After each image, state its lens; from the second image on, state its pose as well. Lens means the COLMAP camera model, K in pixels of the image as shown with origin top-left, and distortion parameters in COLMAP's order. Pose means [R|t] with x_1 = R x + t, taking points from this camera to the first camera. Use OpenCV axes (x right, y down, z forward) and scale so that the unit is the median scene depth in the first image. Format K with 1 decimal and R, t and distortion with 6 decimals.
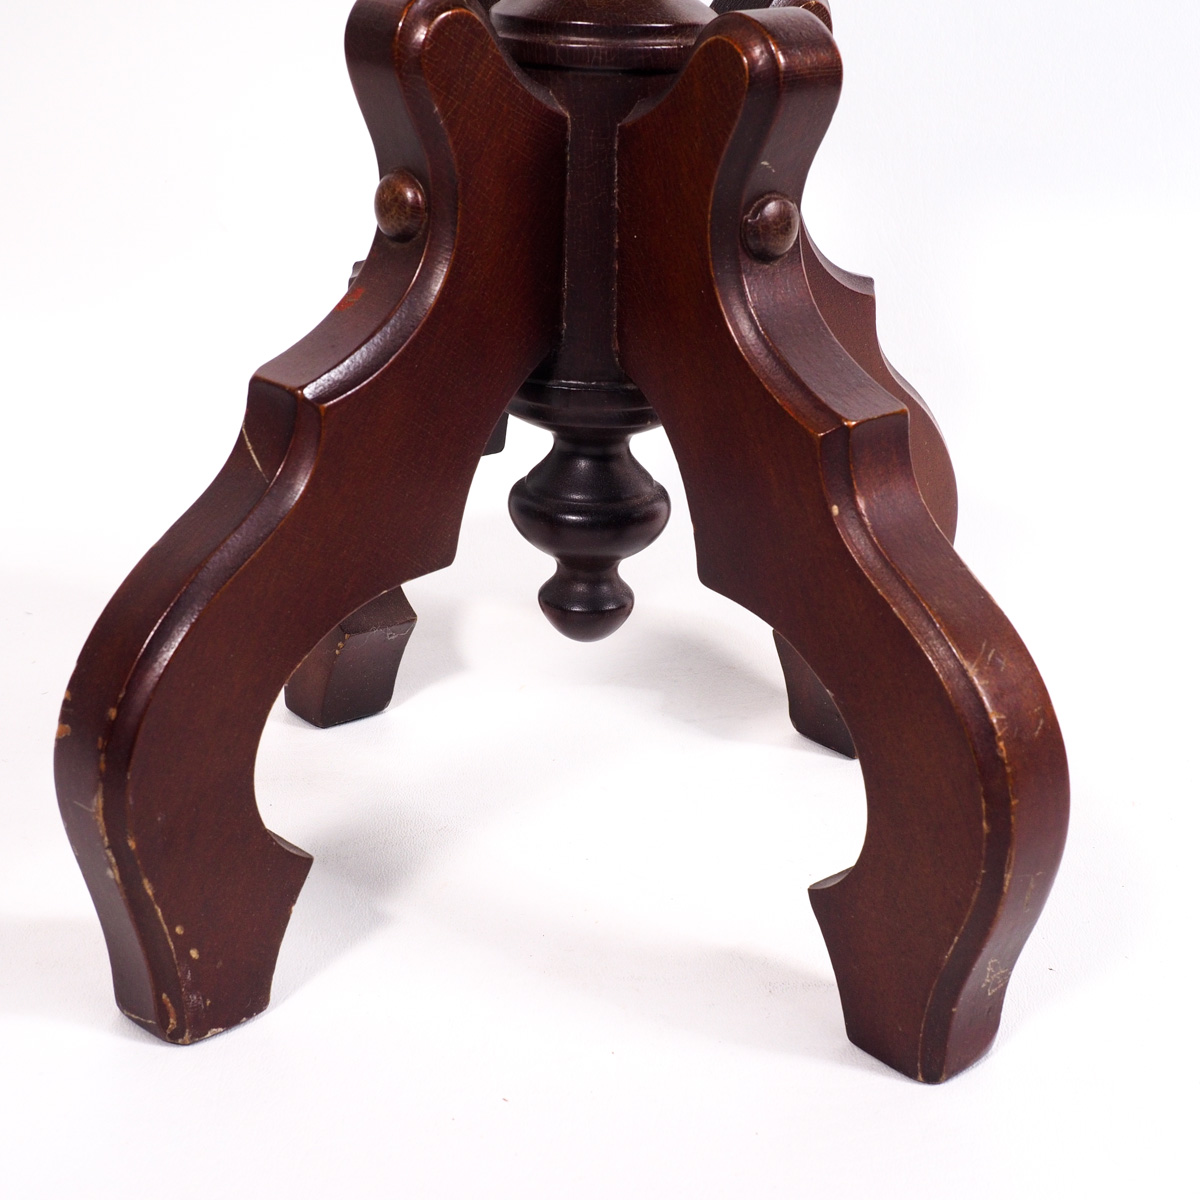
lens RADIAL K [[1945.0, 0, 608.0], [0, 1945.0, 600.8], [0, 0, 1]] dist [-0.013054, 0.000000]
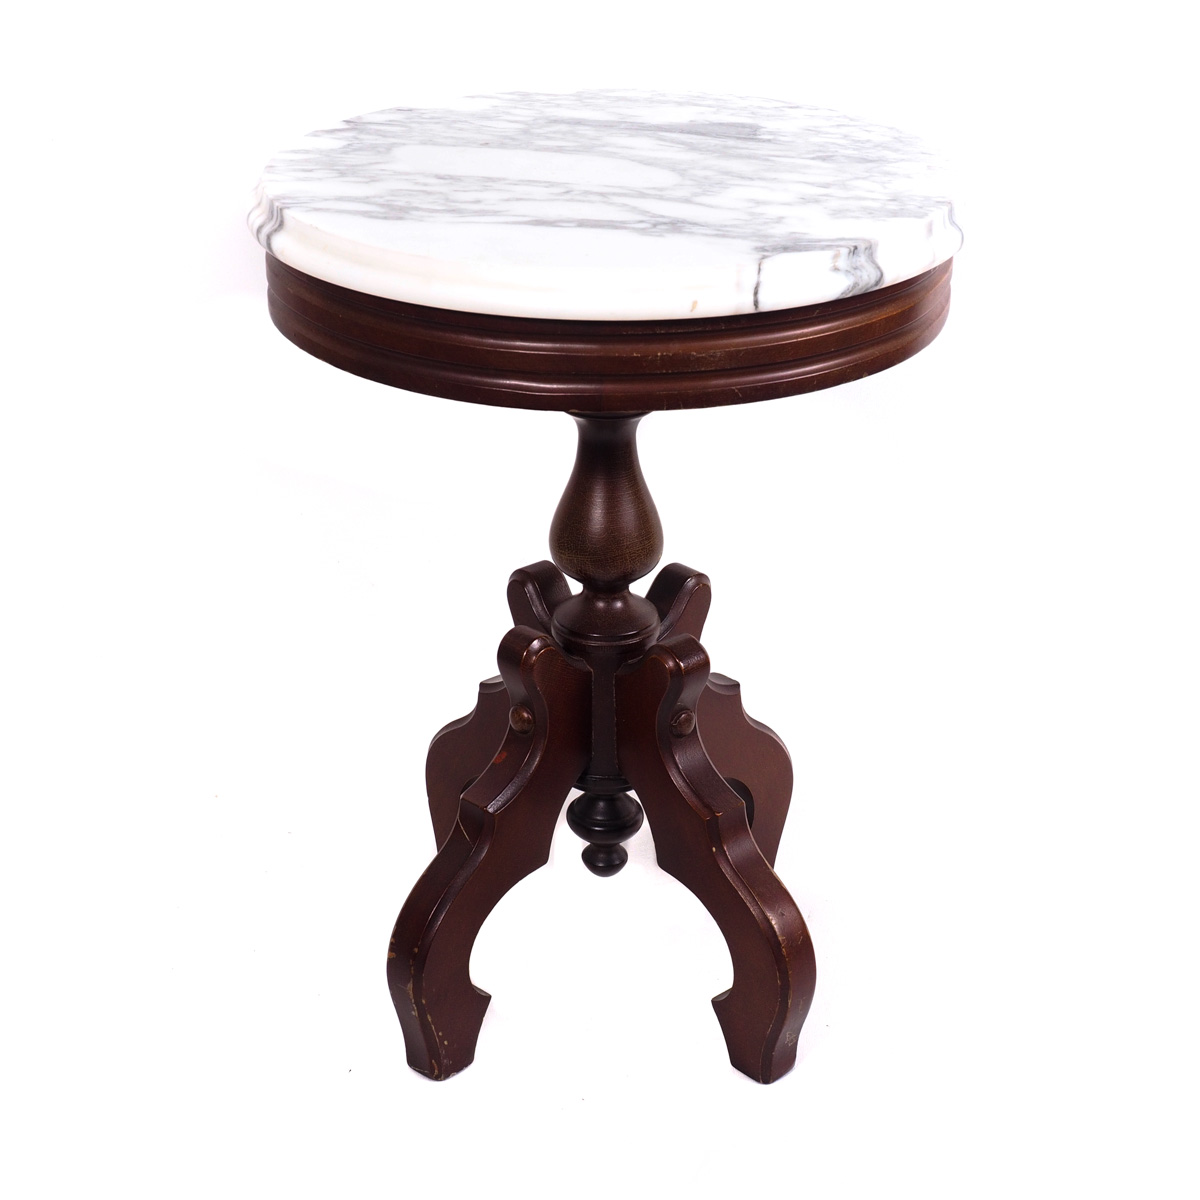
lens RADIAL K [[2394.9, 0, 595.8], [0, 2394.9, 601.7], [0, 0, 1]] dist [0.000214, 0.000000]
pose [[0.999043, -0.042111, 0.011806, -0.046695], [0.041044, 0.995995, 0.079427, -0.559928], [-0.015103, -0.078866, 0.996771, -1.800593]]
